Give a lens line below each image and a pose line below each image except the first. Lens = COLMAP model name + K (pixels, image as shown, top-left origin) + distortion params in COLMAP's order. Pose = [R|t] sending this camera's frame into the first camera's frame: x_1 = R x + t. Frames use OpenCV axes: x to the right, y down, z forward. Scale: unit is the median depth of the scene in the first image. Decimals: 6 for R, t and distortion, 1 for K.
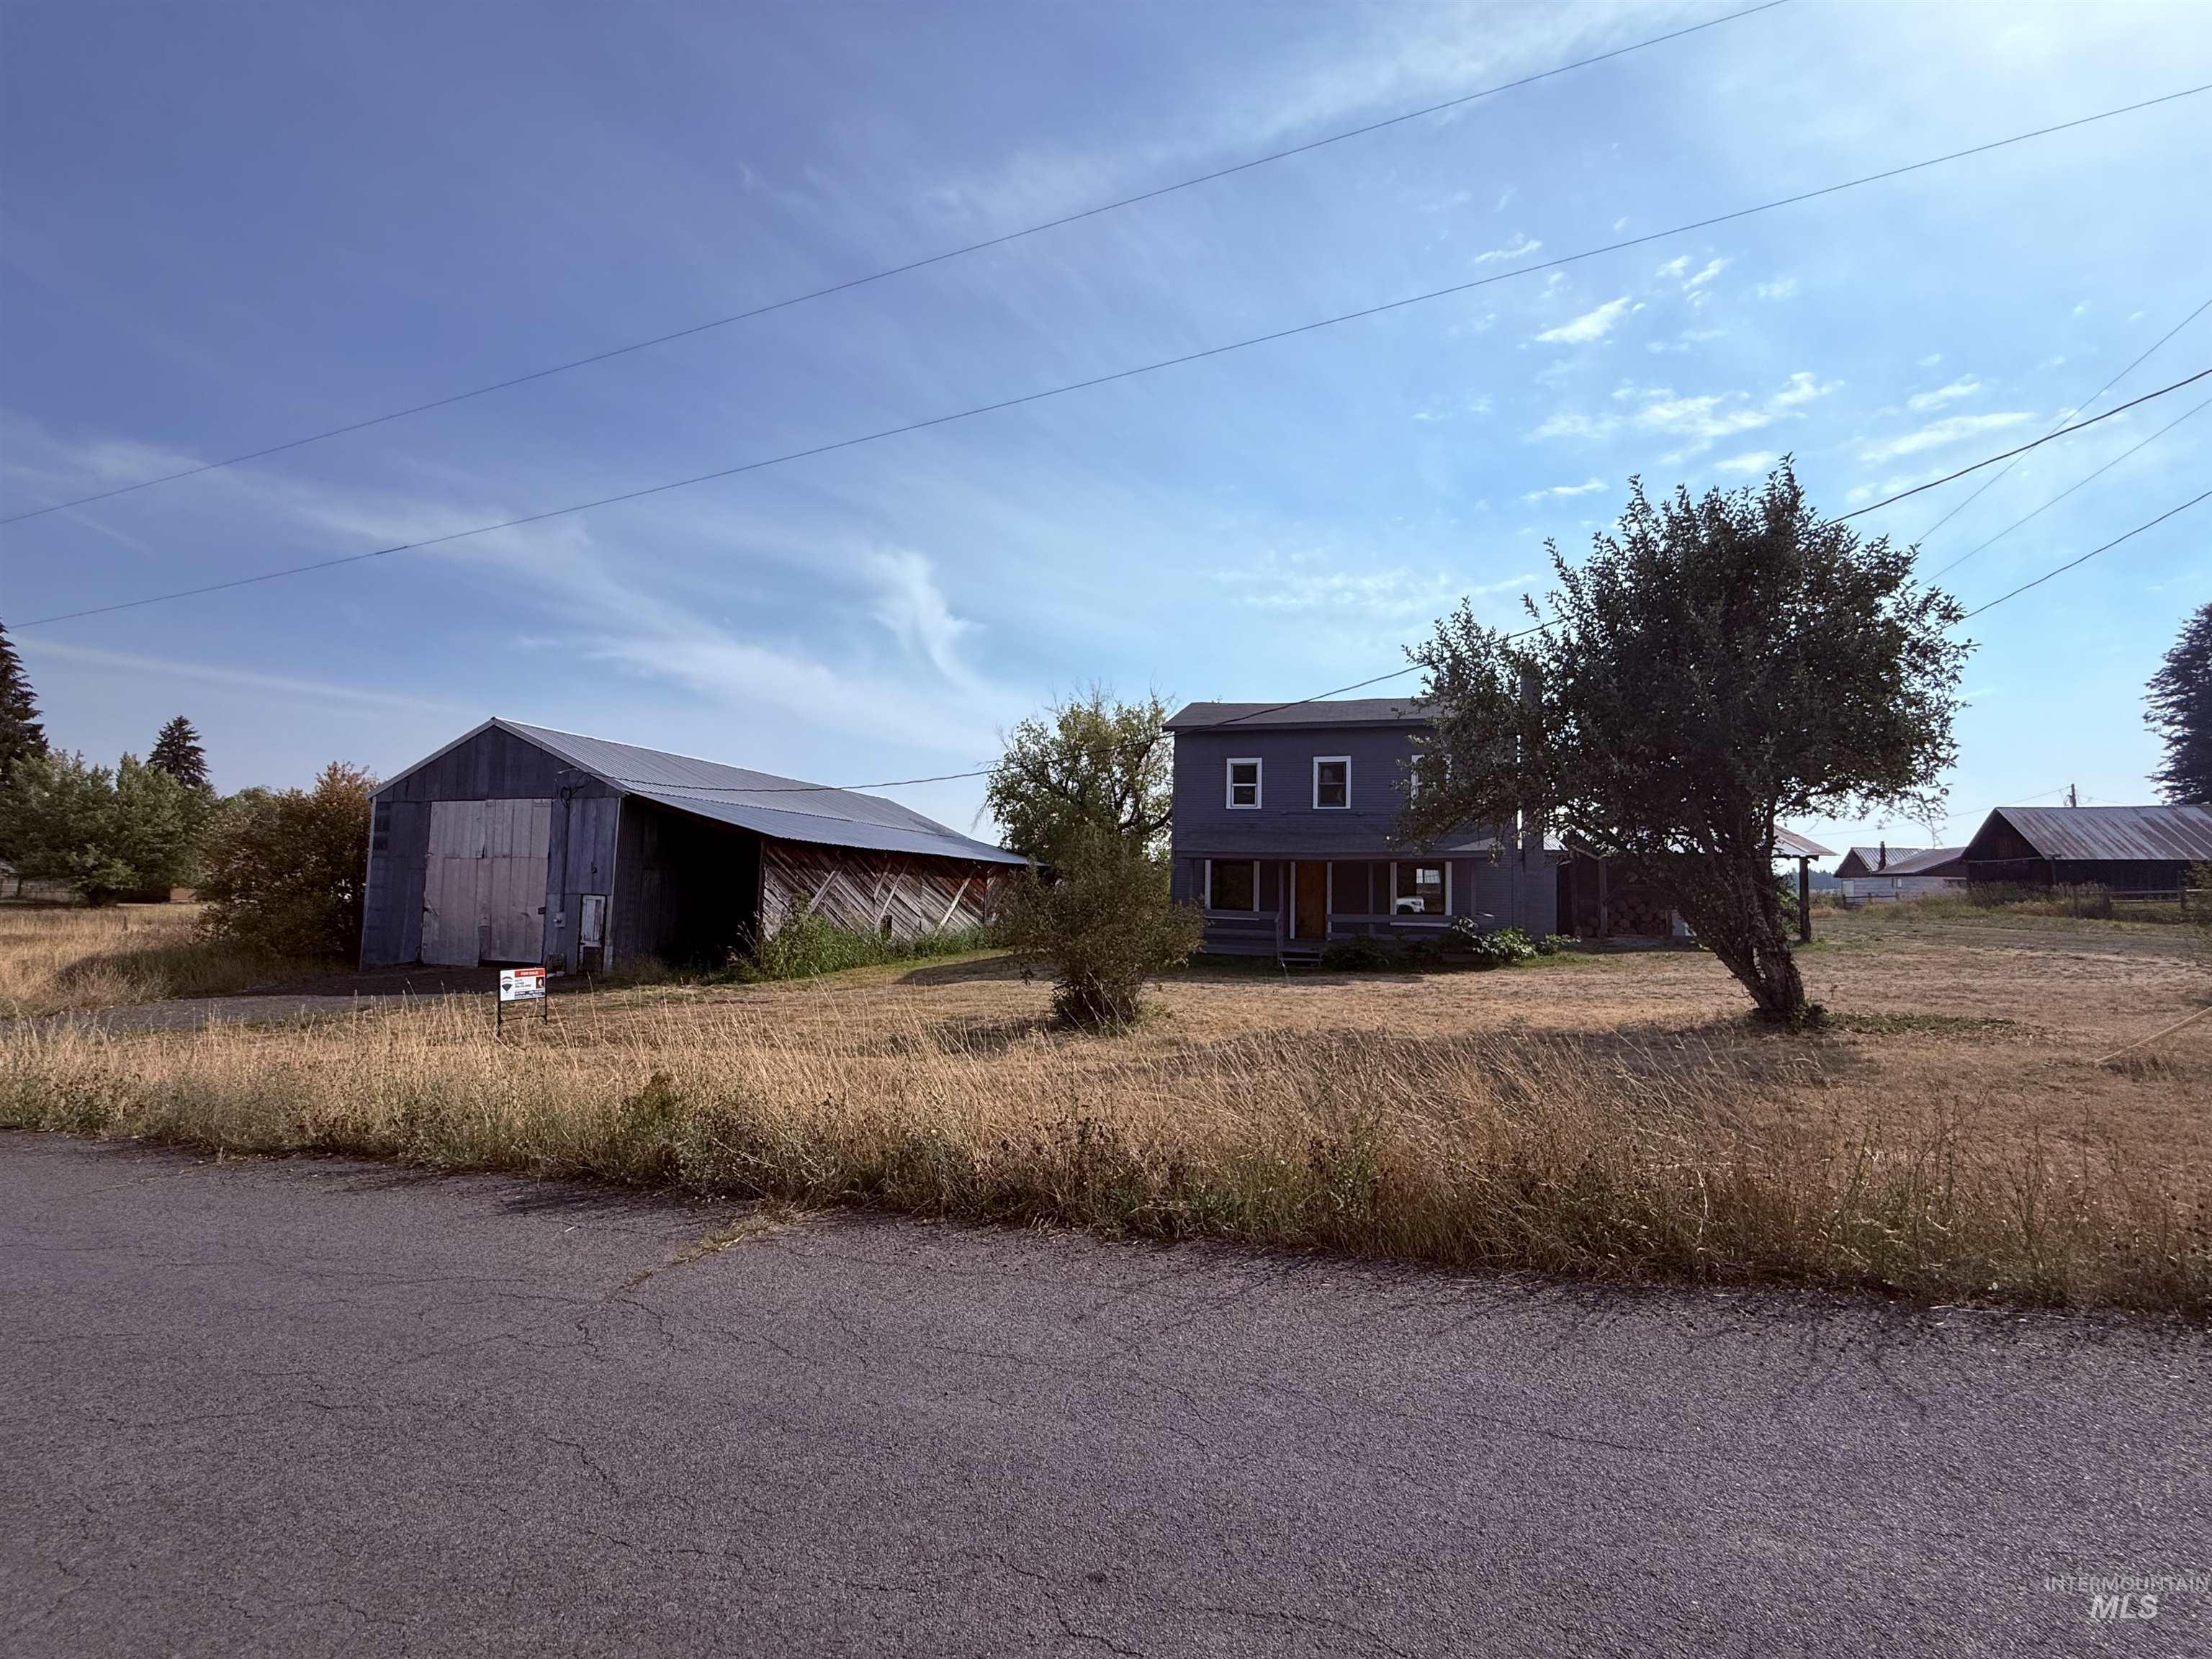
lens RADIAL K [[901.1, 0, 1106.0], [0, 901.1, 829.5], [0, 0, 1]] dist [-0.001219, -0.000190]
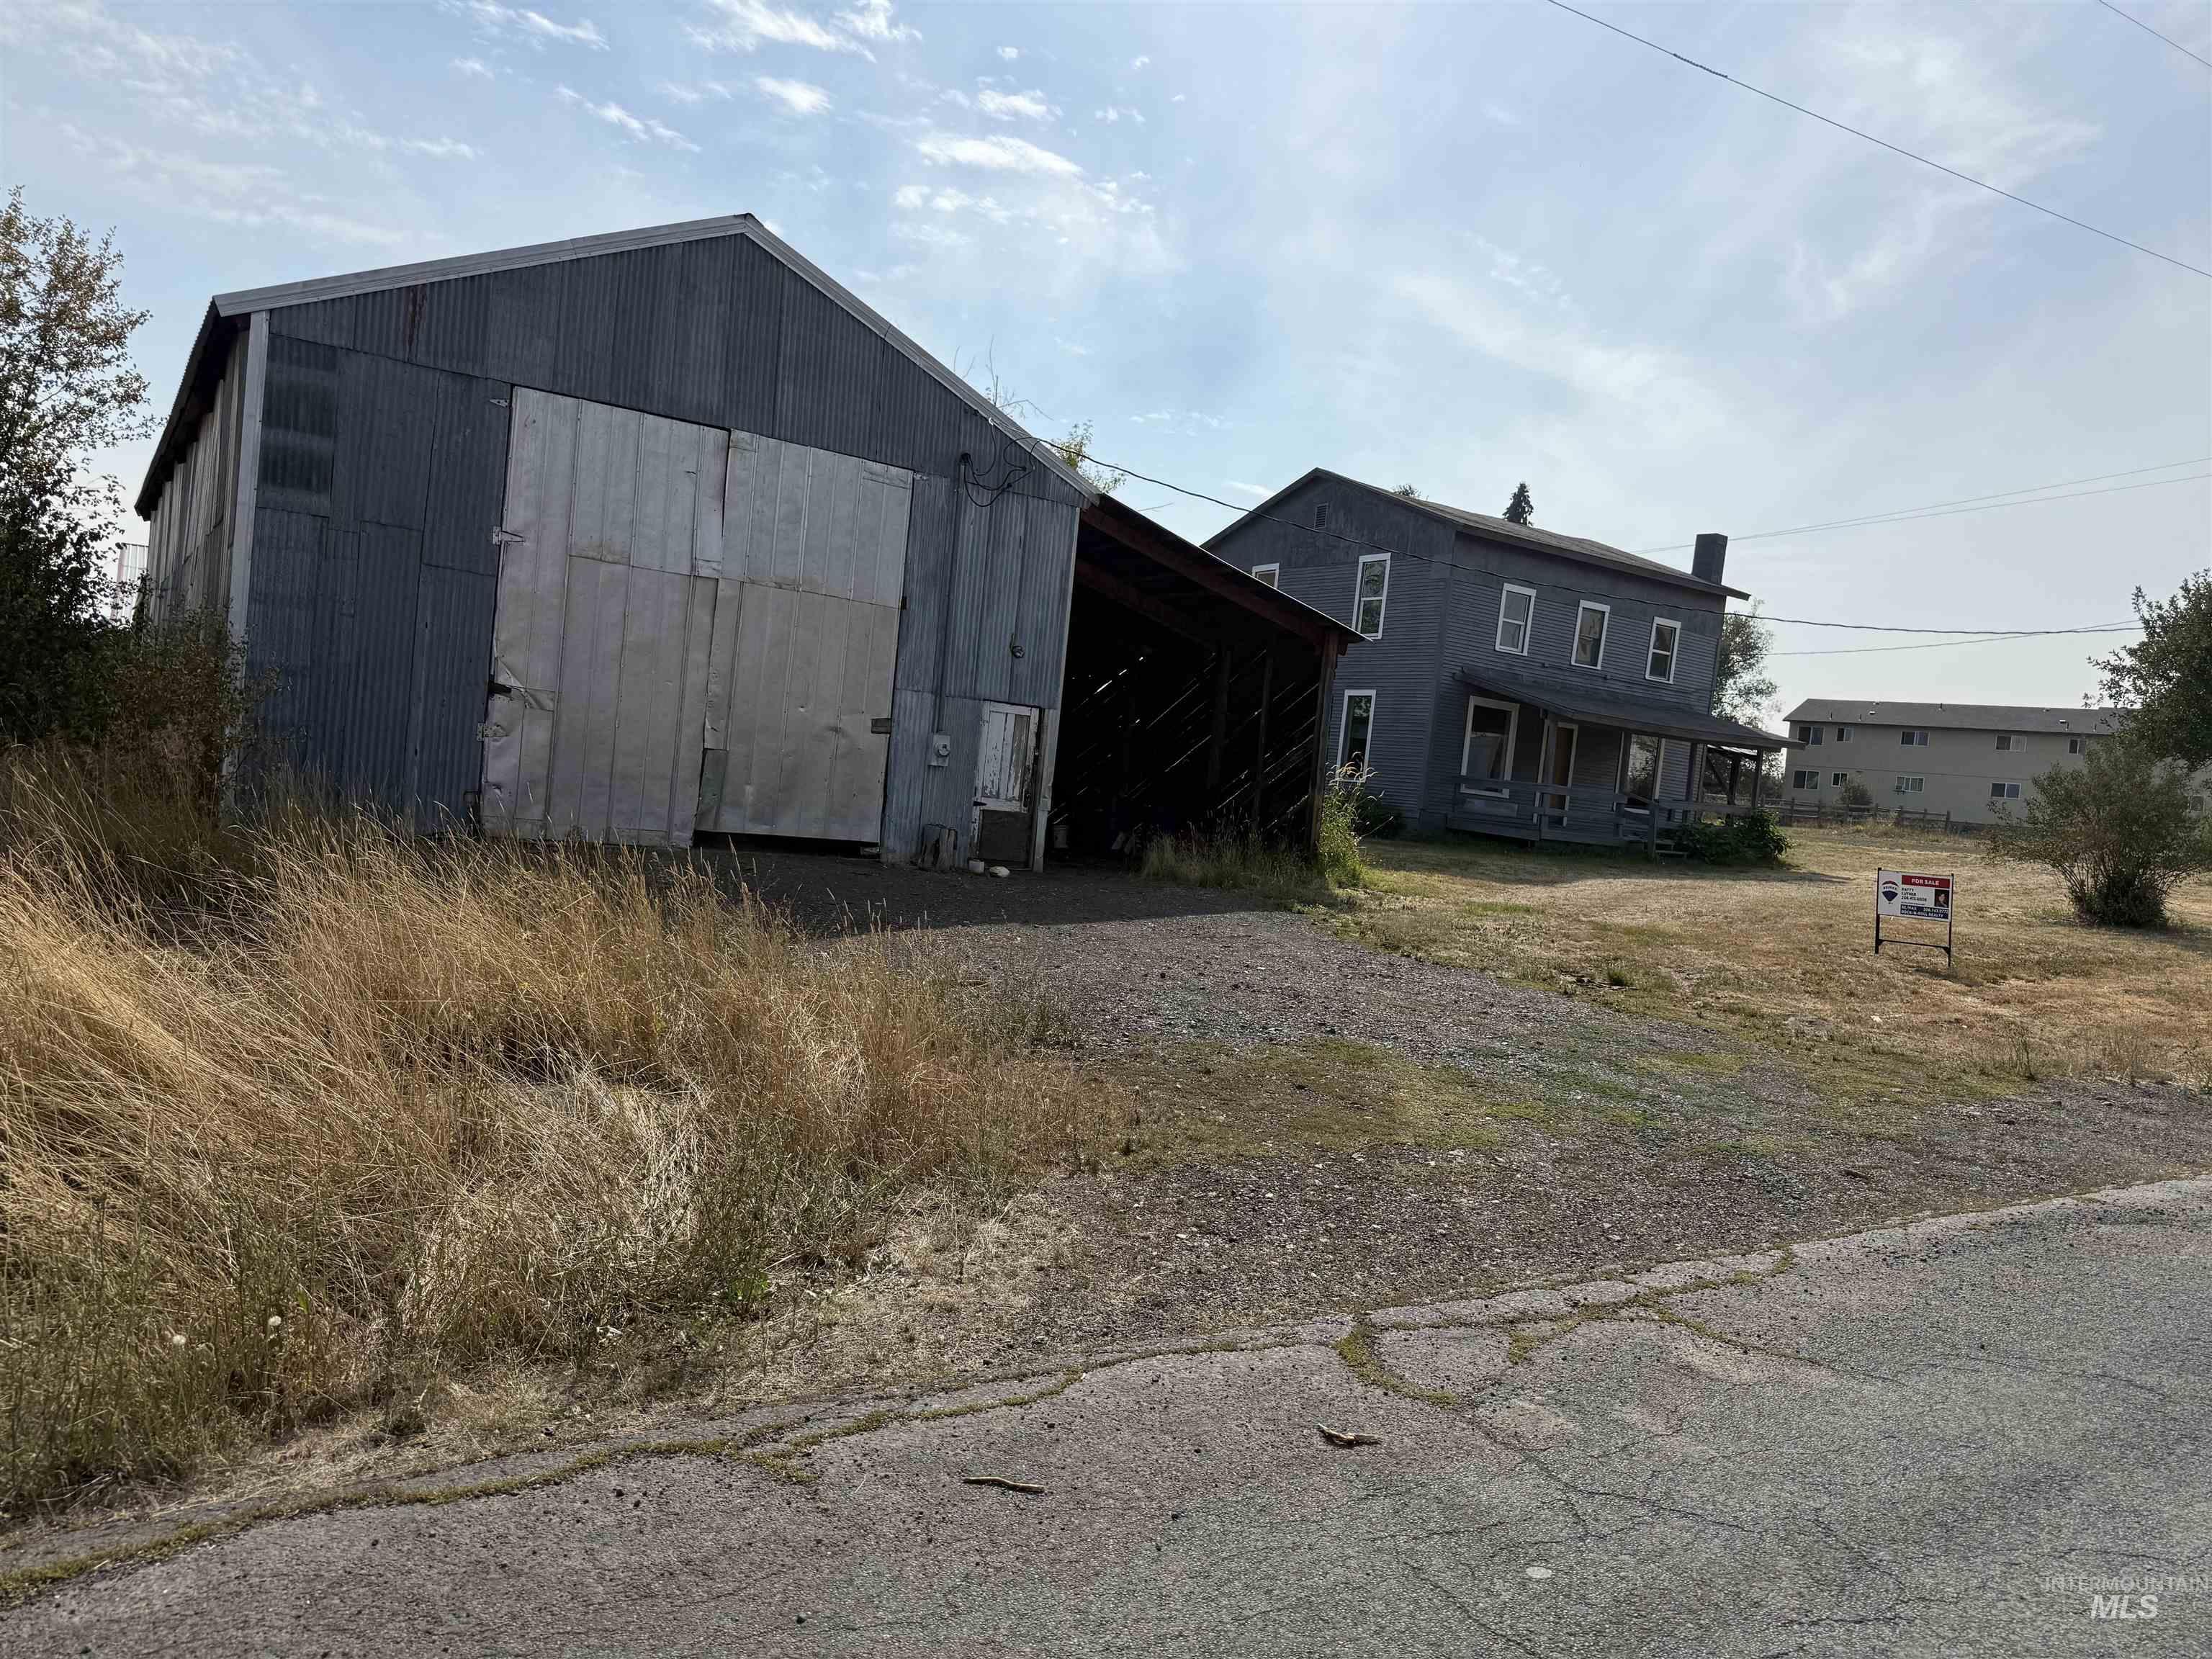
lens RADIAL K [[1573.0, 0, 1106.0], [0, 1573.0, 829.5], [0, 0, 1]] dist [0.000197, -0.002773]
pose [[0.617418, 0.018359, 0.786421, -1.115978], [-0.135718, 0.987222, 0.083506, 0.058922], [-0.774839, -0.158290, 0.612020, 0.416940]]
